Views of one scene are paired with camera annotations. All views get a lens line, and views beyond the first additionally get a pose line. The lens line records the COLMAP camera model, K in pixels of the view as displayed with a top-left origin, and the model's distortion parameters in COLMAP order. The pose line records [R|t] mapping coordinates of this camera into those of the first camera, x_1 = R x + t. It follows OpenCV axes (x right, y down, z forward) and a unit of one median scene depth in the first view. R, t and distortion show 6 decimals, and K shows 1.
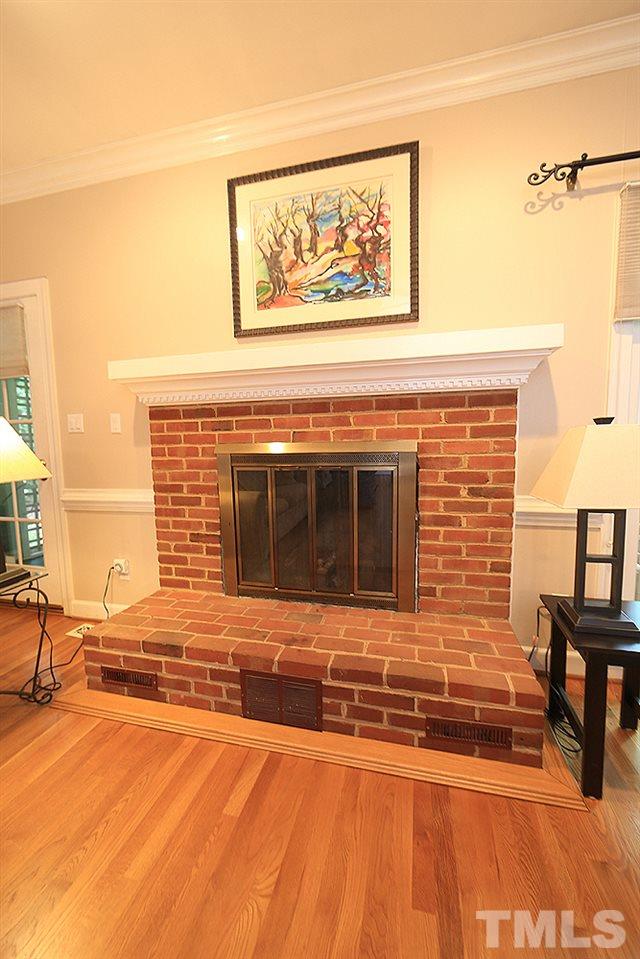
lens RADIAL K [[384.2, 0, 320.0], [0, 384.2, 477.4], [0, 0, 1]] dist [-0.007172, 0.000449]
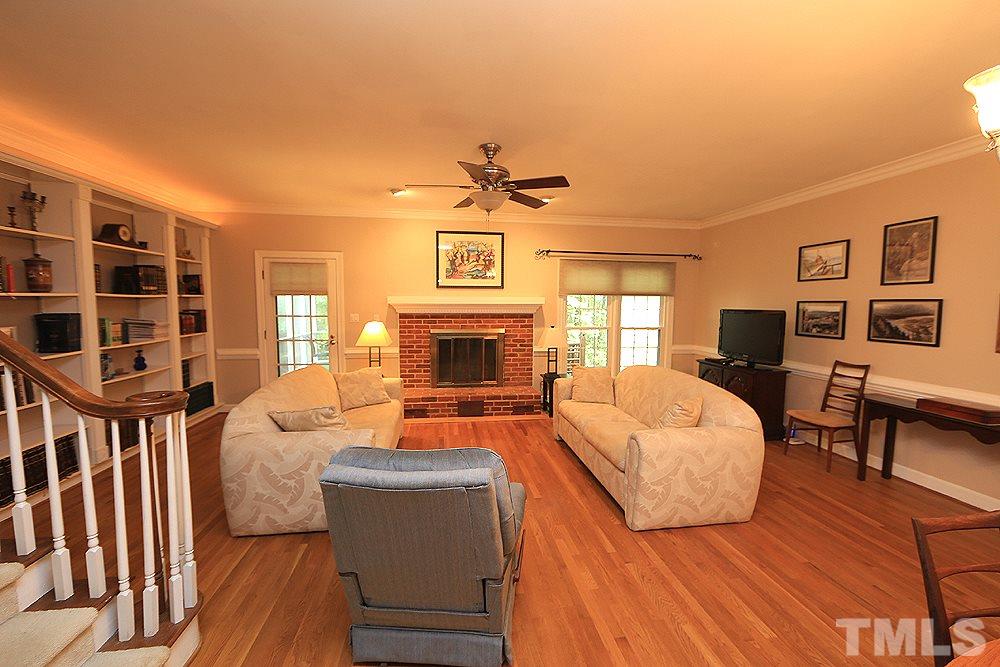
lens RADIAL K [[400.7, 0, 500.6], [0, 400.7, 331.9], [0, 0, 1]] dist [-0.007172, 0.000449]
pose [[0.920655, -0.003718, 0.390359, -0.965177], [0.011690, 0.999769, -0.018048, -0.014461], [-0.390201, 0.021179, 0.920486, -1.821727]]
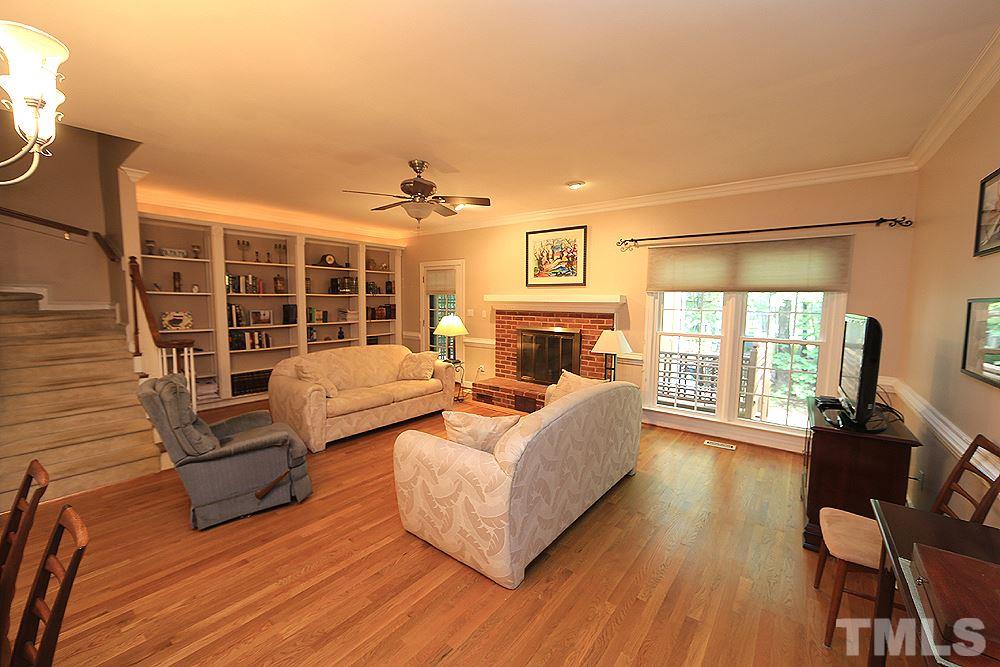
lens RADIAL K [[400.7, 0, 497.7], [0, 400.7, 331.0], [0, 0, 1]] dist [-0.007172, 0.000449]
pose [[0.912109, 0.061554, -0.405300, 0.849577], [-0.065034, 0.997870, 0.005191, -0.054521], [0.404756, 0.021623, 0.914169, -1.857214]]
